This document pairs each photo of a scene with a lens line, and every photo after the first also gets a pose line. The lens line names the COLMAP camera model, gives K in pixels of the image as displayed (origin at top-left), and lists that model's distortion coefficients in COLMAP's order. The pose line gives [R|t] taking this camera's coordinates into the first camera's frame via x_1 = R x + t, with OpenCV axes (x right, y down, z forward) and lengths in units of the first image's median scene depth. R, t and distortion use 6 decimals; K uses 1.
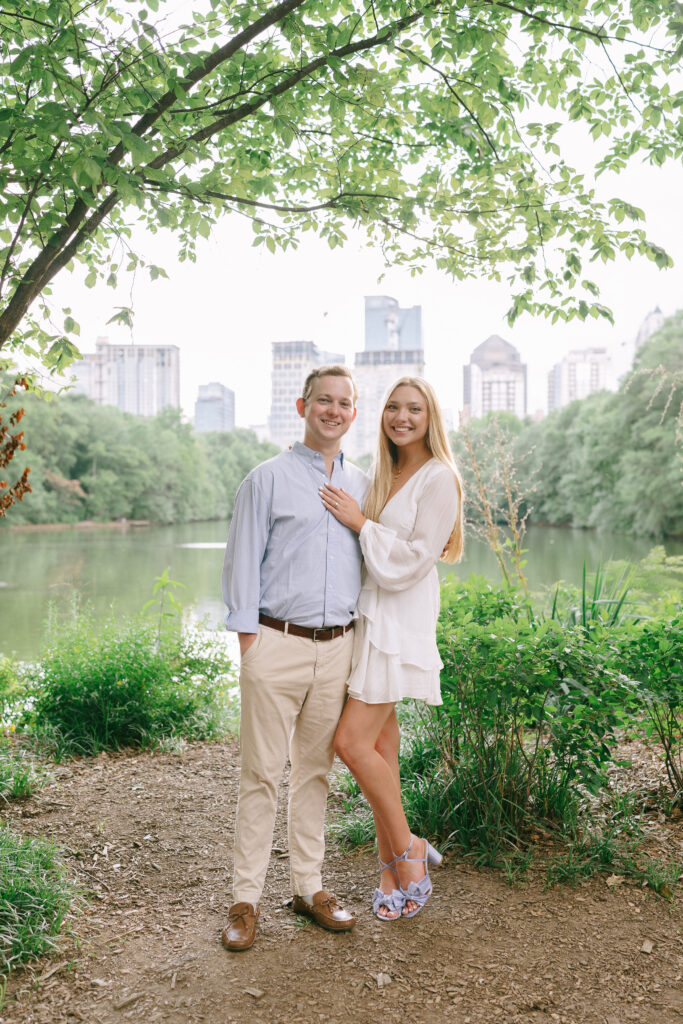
lens RADIAL K [[1019.1, 0, 341.5], [0, 1019.1, 512.0], [0, 0, 1]] dist [-0.050431, 0.004758]
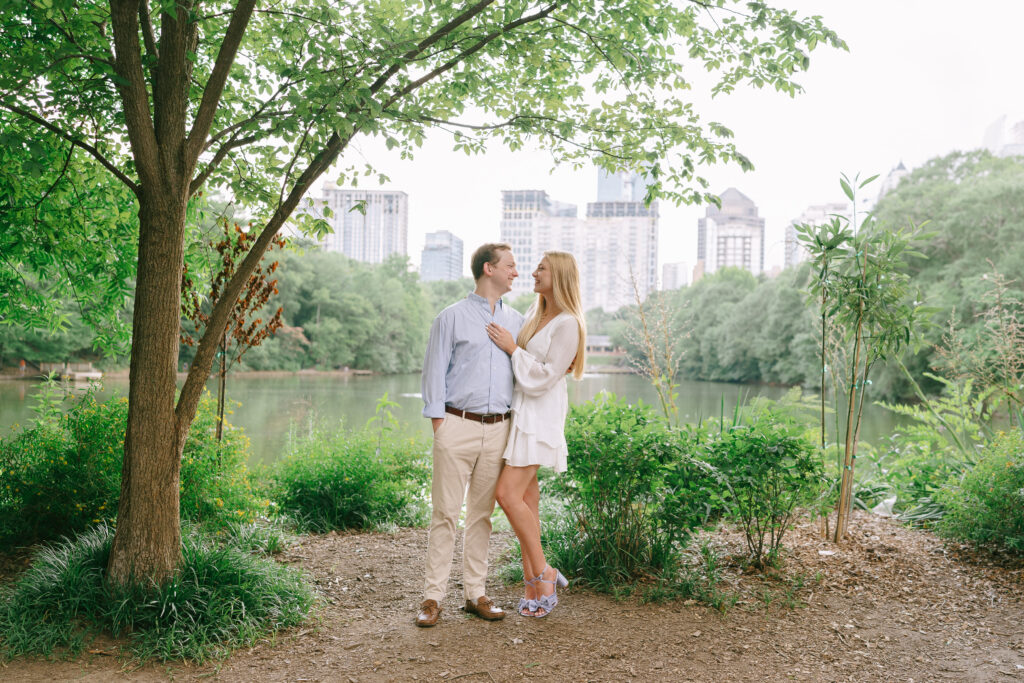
lens RADIAL K [[1056.3, 0, 526.2], [0, 1056.3, 363.0], [0, 0, 1]] dist [-0.006454, 0.007590]
pose [[0.998776, 0.025975, -0.042098, 0.072687], [-0.026137, 0.999653, -0.003293, 0.028567], [0.041998, 0.004389, 0.999108, -0.399744]]
